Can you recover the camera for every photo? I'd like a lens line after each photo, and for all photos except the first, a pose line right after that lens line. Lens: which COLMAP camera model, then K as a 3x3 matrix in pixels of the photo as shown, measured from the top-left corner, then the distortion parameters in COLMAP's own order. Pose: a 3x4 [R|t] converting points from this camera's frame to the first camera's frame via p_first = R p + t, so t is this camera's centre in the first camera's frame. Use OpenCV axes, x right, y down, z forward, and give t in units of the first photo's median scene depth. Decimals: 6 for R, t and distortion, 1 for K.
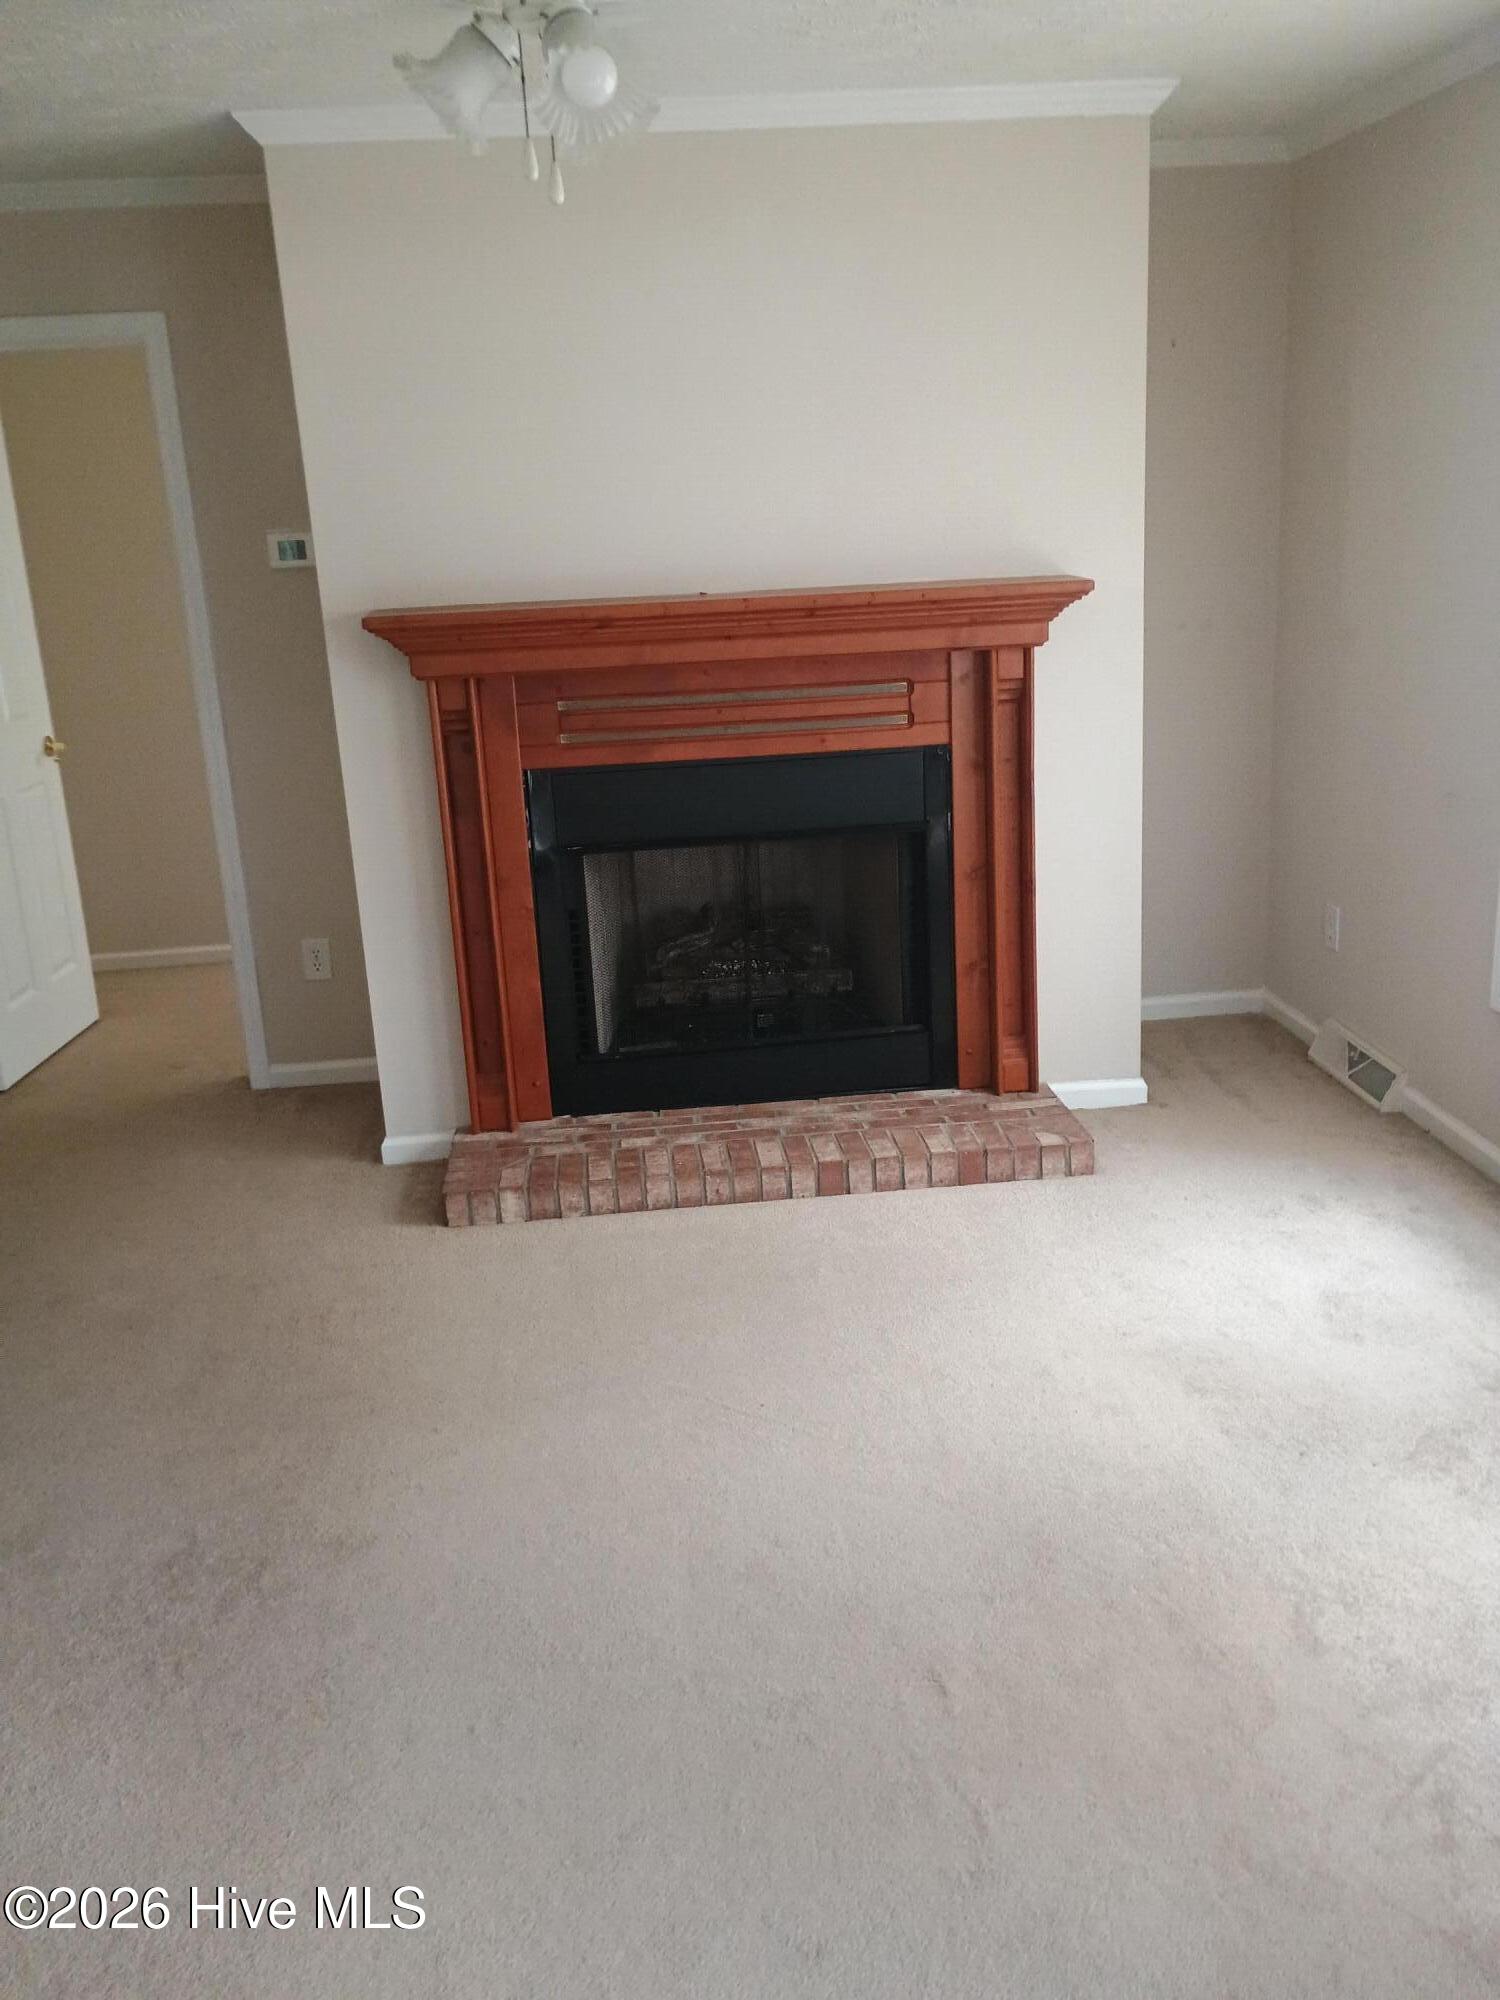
lens RADIAL K [[1735.4, 0, 750.0], [0, 1735.4, 1000.0], [0, 0, 1]] dist [0.000576, -0.002291]
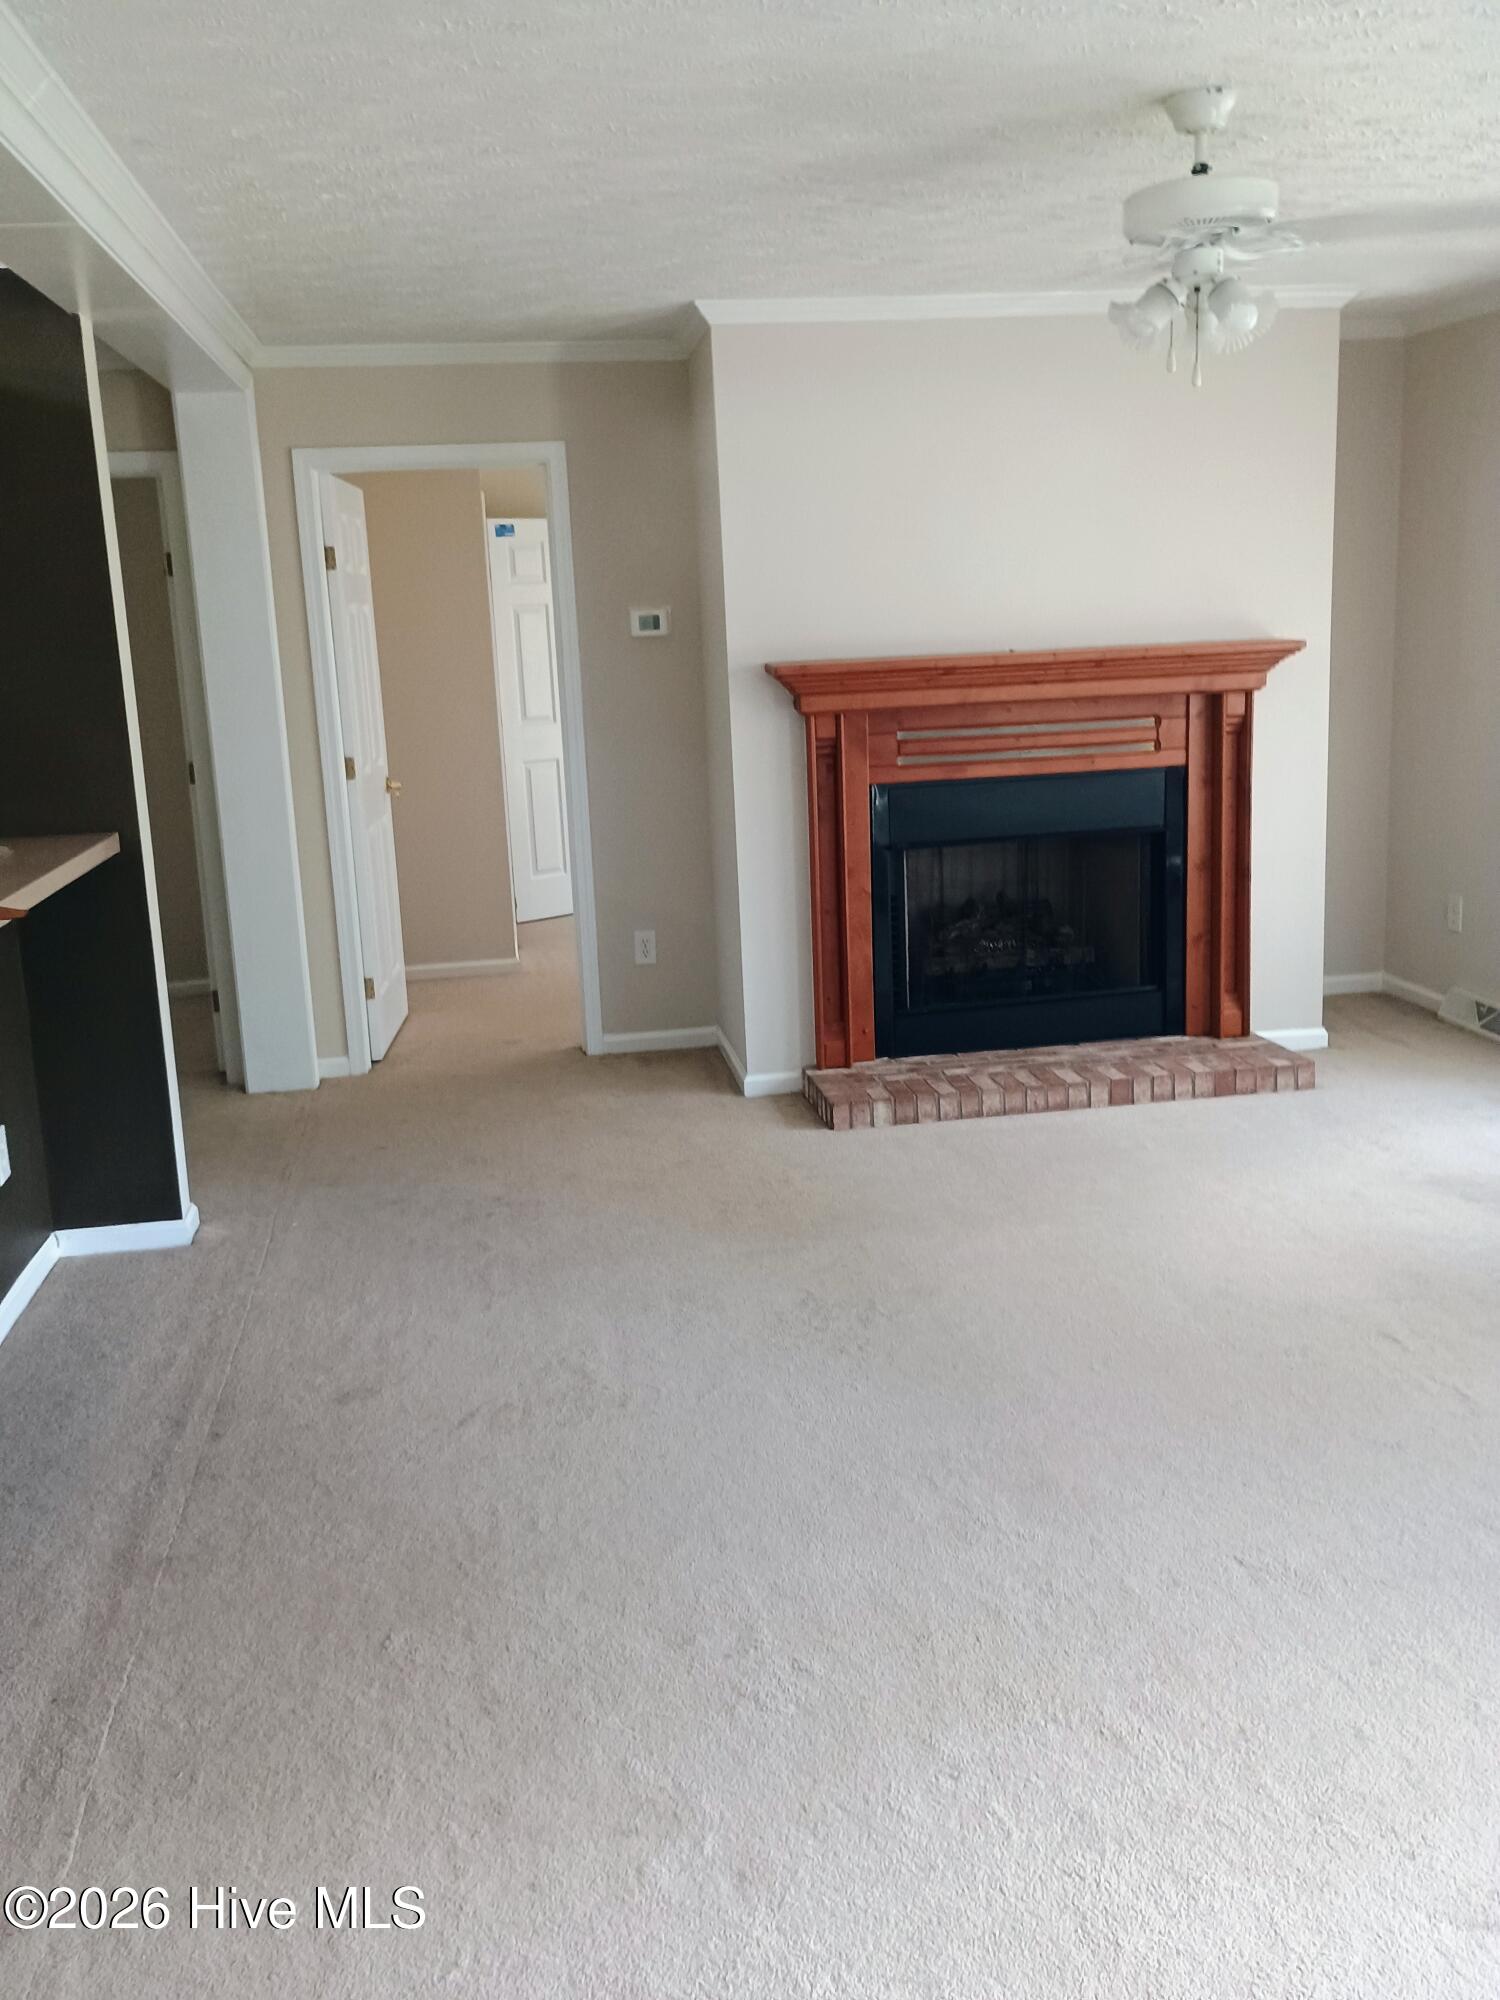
lens RADIAL K [[1693.2, 0, 745.3], [0, 1693.2, 948.4], [0, 0, 1]] dist [0.004333, -0.000152]
pose [[0.999056, -0.007096, 0.042862, -0.281470], [0.010694, 0.996381, -0.084319, 0.097546], [-0.042109, 0.084698, 0.995517, -0.255575]]
